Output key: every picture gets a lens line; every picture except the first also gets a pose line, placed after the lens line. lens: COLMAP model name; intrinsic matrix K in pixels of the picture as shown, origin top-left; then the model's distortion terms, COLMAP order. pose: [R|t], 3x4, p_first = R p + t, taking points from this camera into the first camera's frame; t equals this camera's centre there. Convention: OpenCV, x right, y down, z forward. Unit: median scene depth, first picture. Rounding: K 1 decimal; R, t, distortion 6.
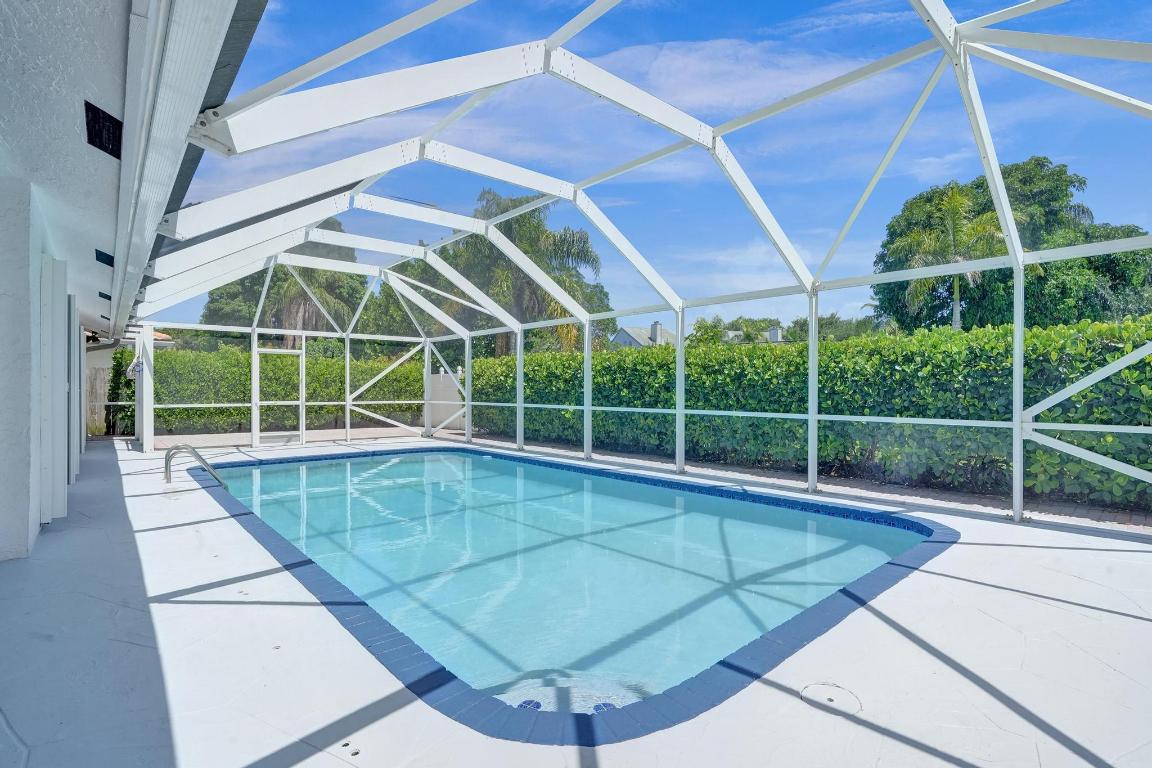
lens RADIAL K [[552.1, 0, 570.7], [0, 552.1, 393.9], [0, 0, 1]] dist [-0.034573, 0.000335]
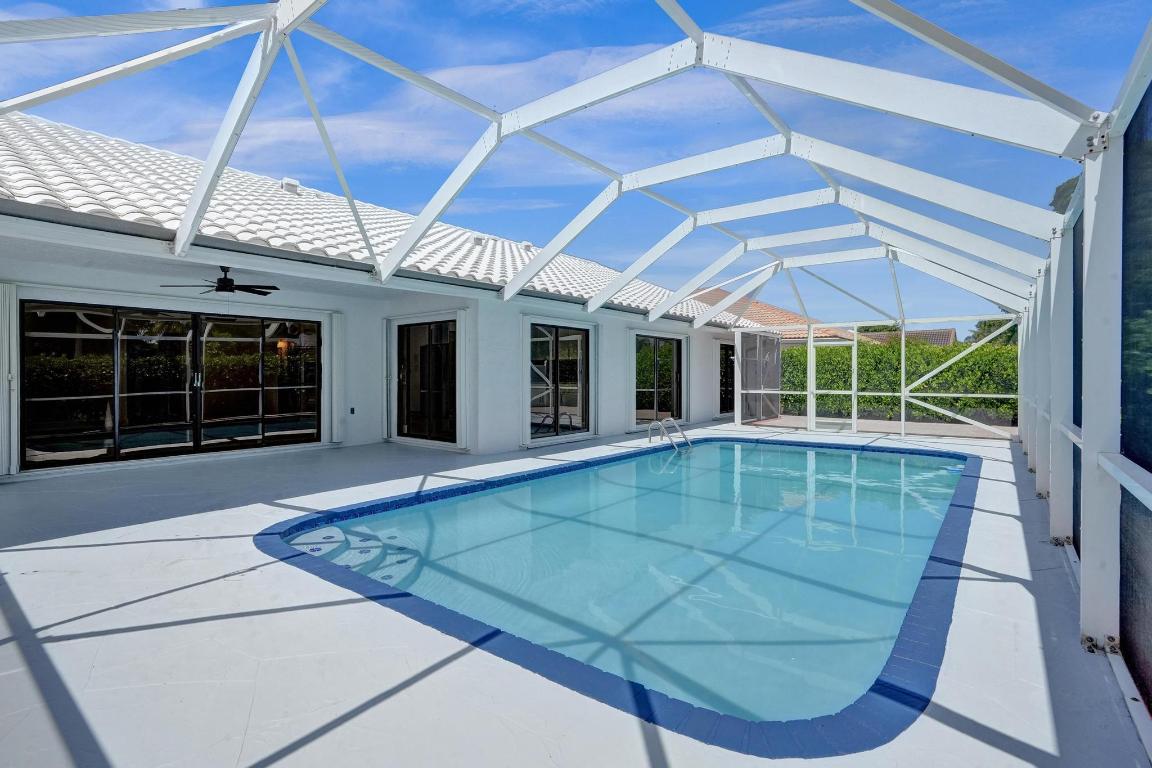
lens RADIAL K [[535.8, 0, 577.5], [0, 535.8, 378.9], [0, 0, 1]] dist [-0.002861, 0.000195]
pose [[0.192354, 0.004282, -0.981316, 0.620374], [-0.009554, 0.999951, 0.002491, -0.011199], [0.981279, 0.008897, 0.192386, 0.461626]]
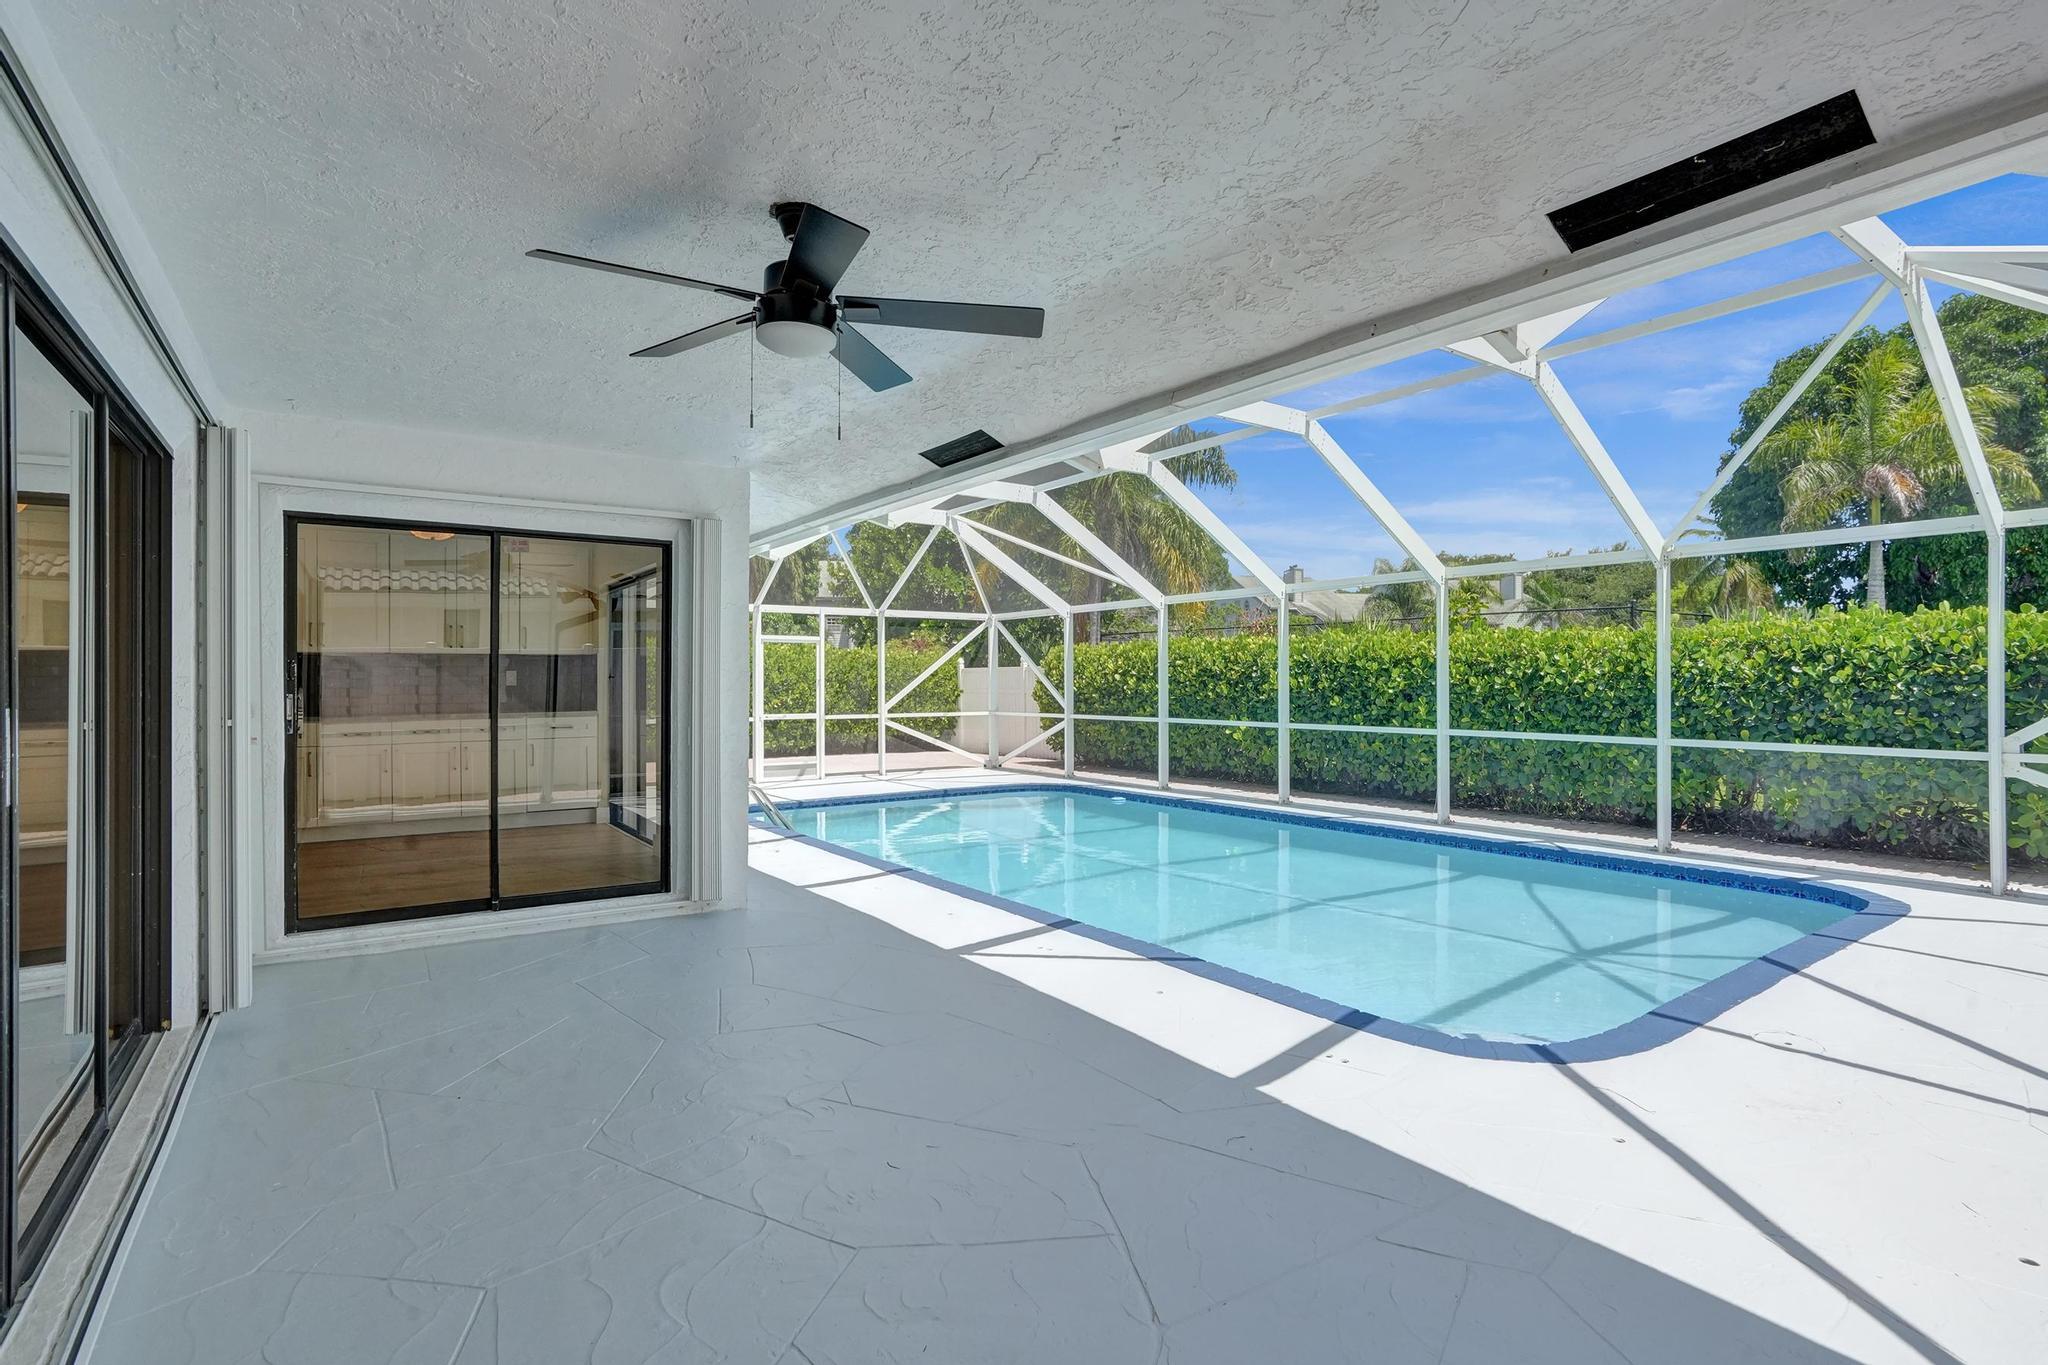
lens RADIAL K [[976.2, 0, 1024.0], [0, 976.2, 682.5], [0, 0, 1]] dist [-0.034100, 0.013091]
pose [[0.994863, -0.003027, -0.101188, -0.195102], [0.002093, 0.999954, -0.009333, -0.019586], [0.101211, 0.009073, 0.994824, -0.235439]]
